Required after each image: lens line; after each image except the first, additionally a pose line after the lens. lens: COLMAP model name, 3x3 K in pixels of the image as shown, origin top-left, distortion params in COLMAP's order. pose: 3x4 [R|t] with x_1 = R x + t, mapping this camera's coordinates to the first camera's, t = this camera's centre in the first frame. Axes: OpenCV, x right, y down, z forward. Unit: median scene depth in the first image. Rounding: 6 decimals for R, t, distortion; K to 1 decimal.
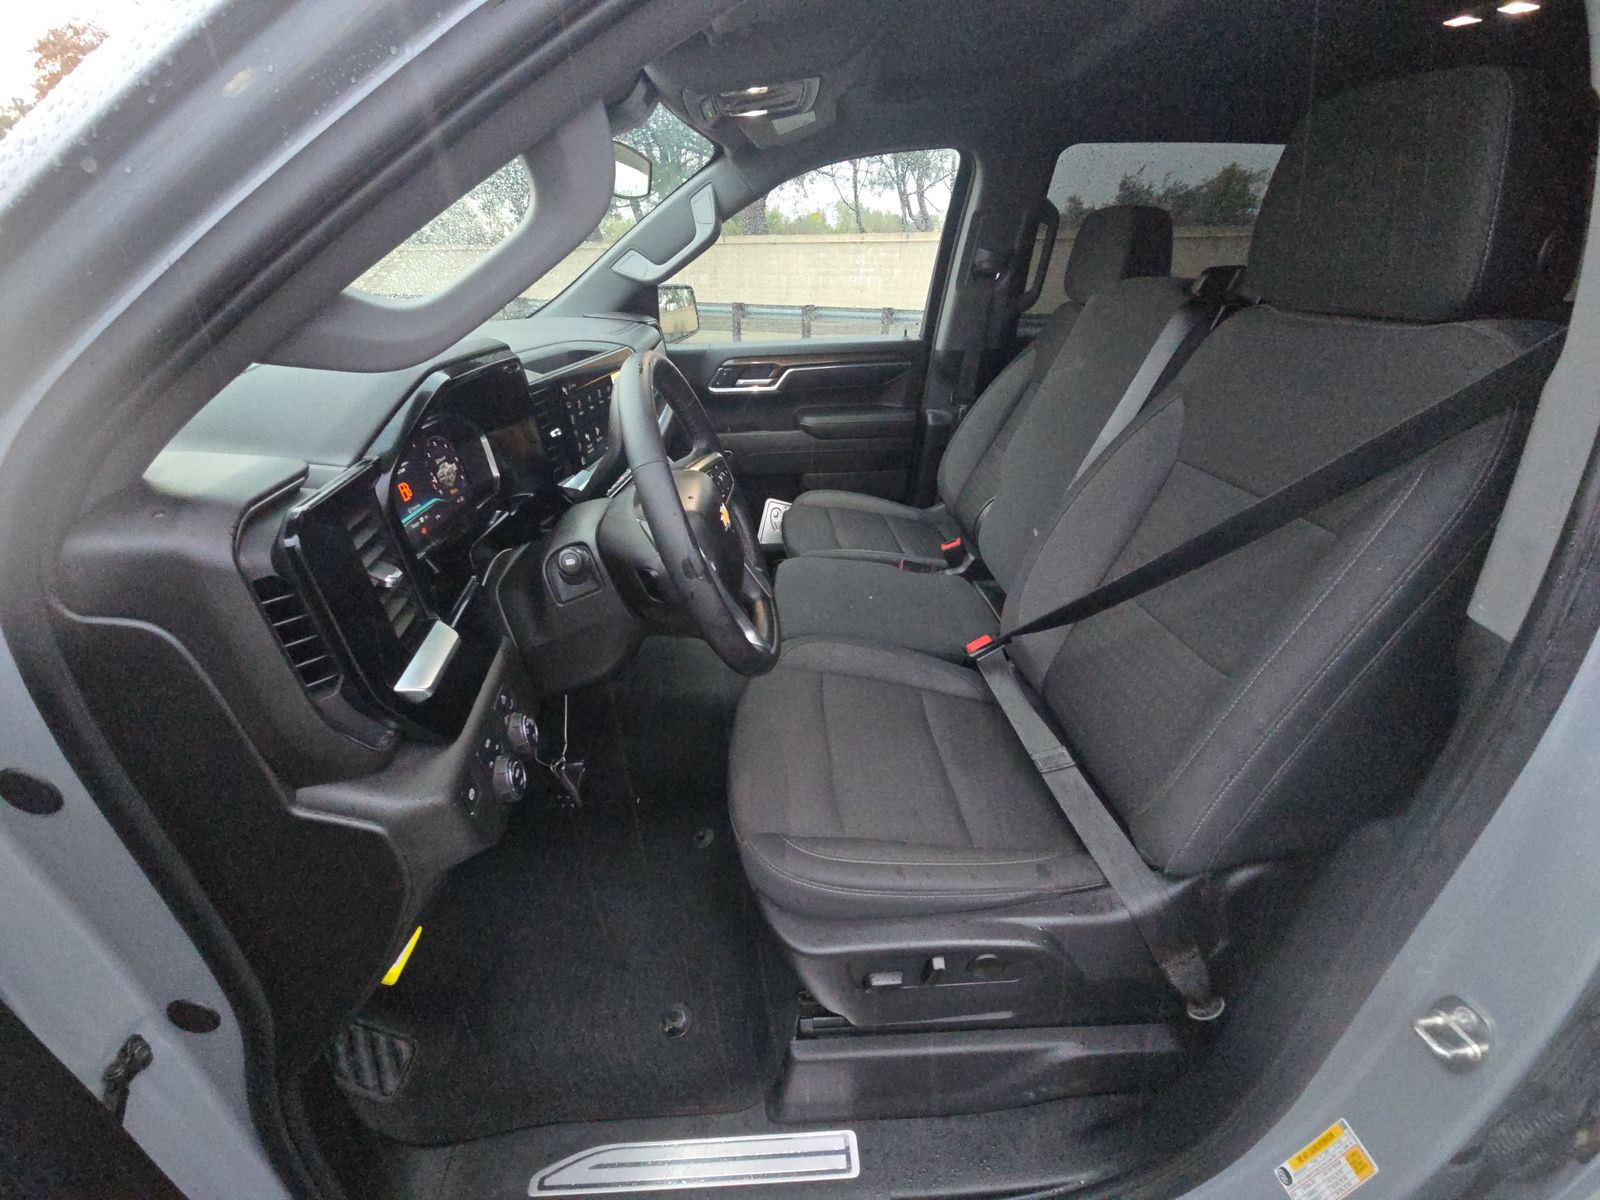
lens RADIAL K [[643.8, 0, 789.5], [0, 643.8, 597.1], [0, 0, 1]] dist [0.000903, 0.000041]
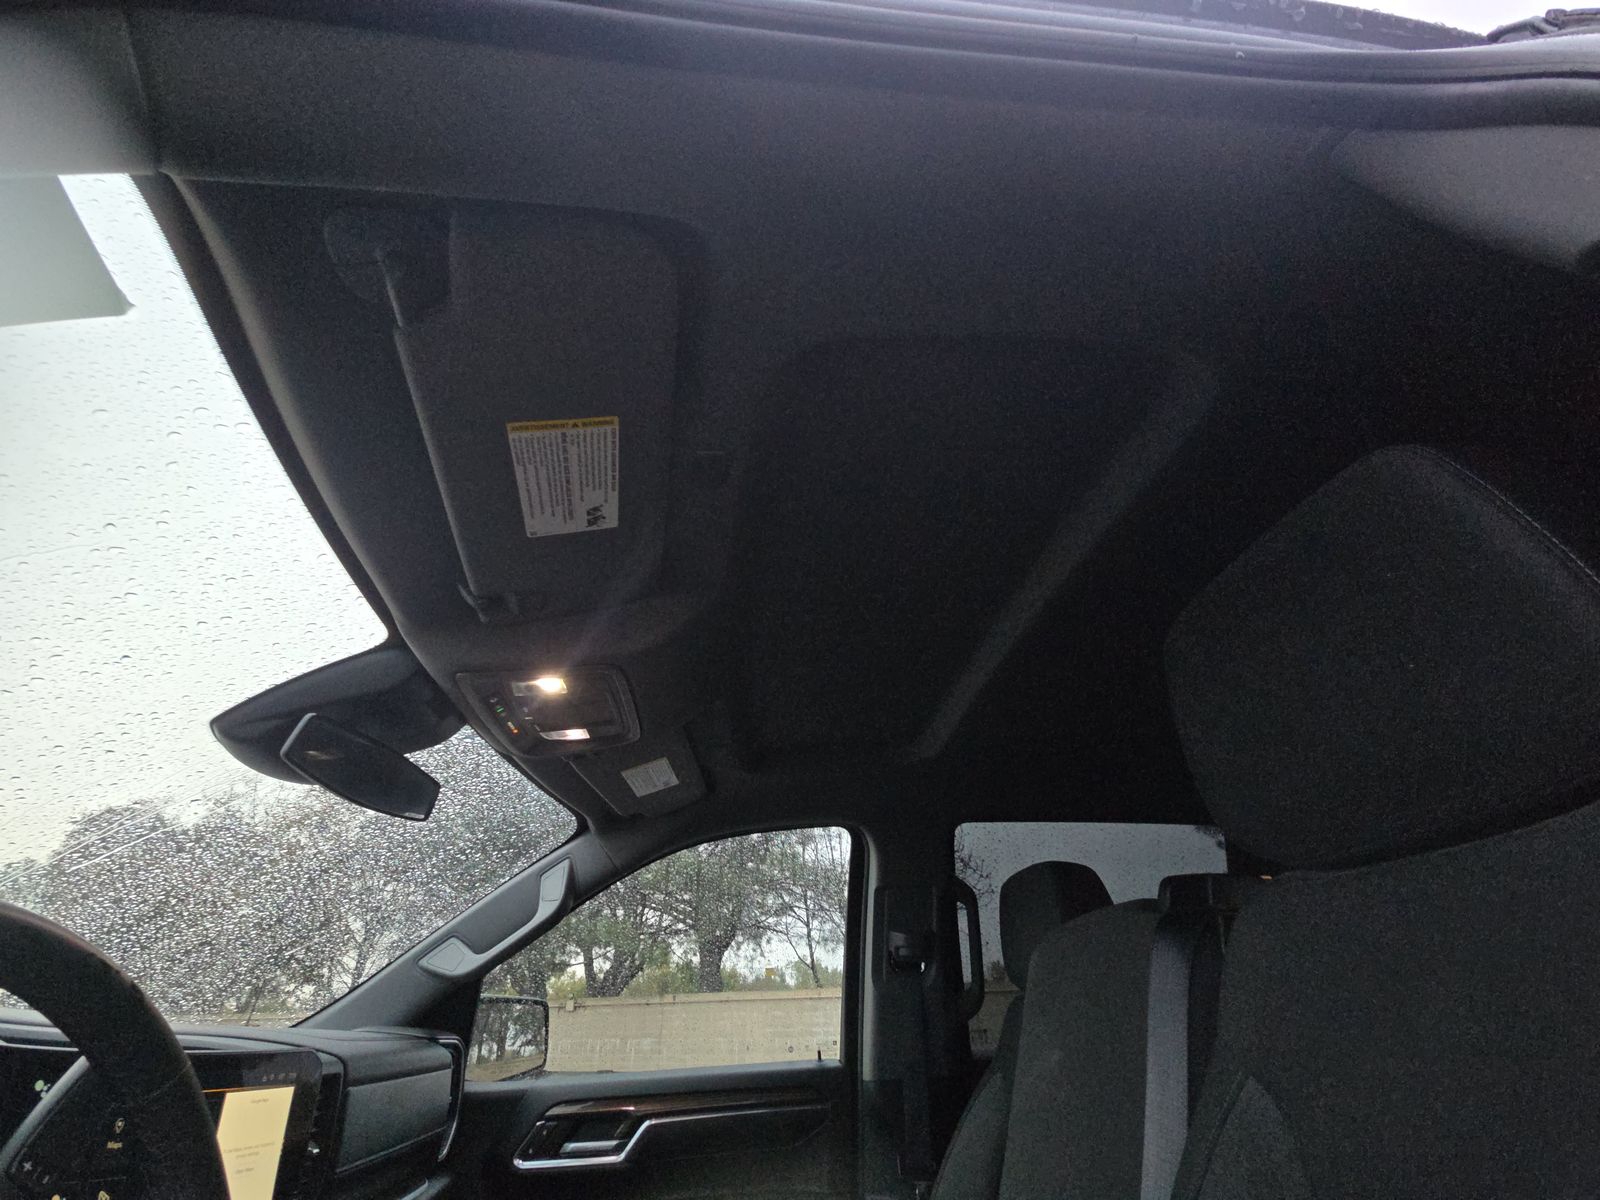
lens RADIAL K [[643.8, 0, 789.5], [0, 643.8, 597.1], [0, 0, 1]] dist [0.000903, 0.000041]
pose [[0.998475, 0.015201, 0.053080, 0.104578], [0.039152, 0.482925, -0.874786, -0.031609], [-0.038932, 0.875530, 0.481594, 0.215728]]
